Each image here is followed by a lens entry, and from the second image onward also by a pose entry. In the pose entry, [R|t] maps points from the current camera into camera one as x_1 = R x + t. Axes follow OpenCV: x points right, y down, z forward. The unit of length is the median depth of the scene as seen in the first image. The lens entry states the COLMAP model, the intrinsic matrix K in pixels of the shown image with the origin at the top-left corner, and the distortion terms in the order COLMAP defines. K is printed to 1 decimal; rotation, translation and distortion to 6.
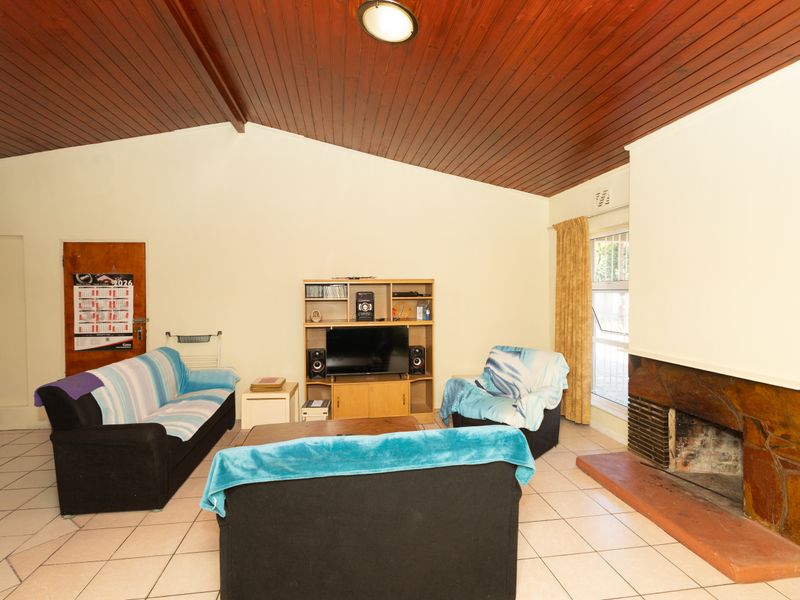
lens RADIAL K [[418.9, 0, 398.6], [0, 418.9, 296.0], [0, 0, 1]] dist [-0.001846, -0.000701]
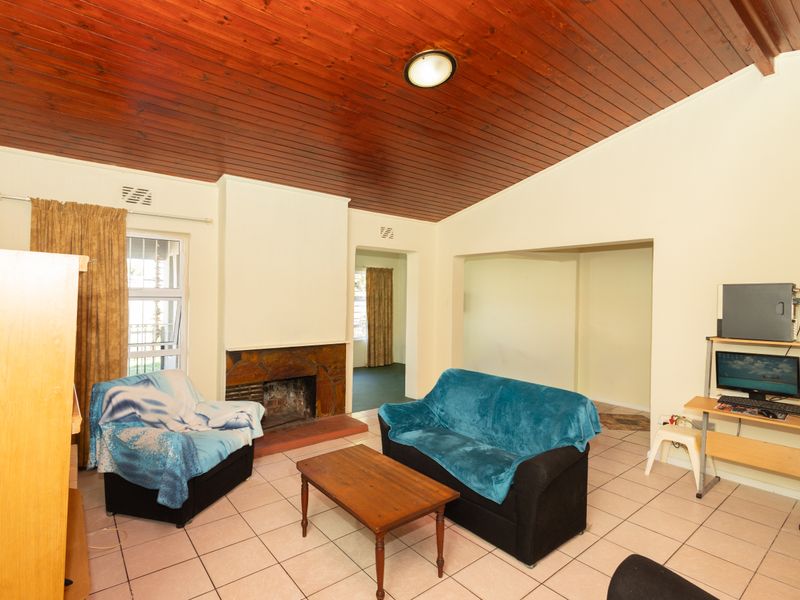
lens RADIAL K [[418.9, 0, 398.2], [0, 418.9, 300.9], [0, 0, 1]] dist [-0.001846, -0.000701]
pose [[-0.507032, -0.009505, 0.861875, -0.765650], [0.004528, 0.999896, 0.013690, -0.021467], [-0.861915, 0.010844, -0.506936, 1.291290]]
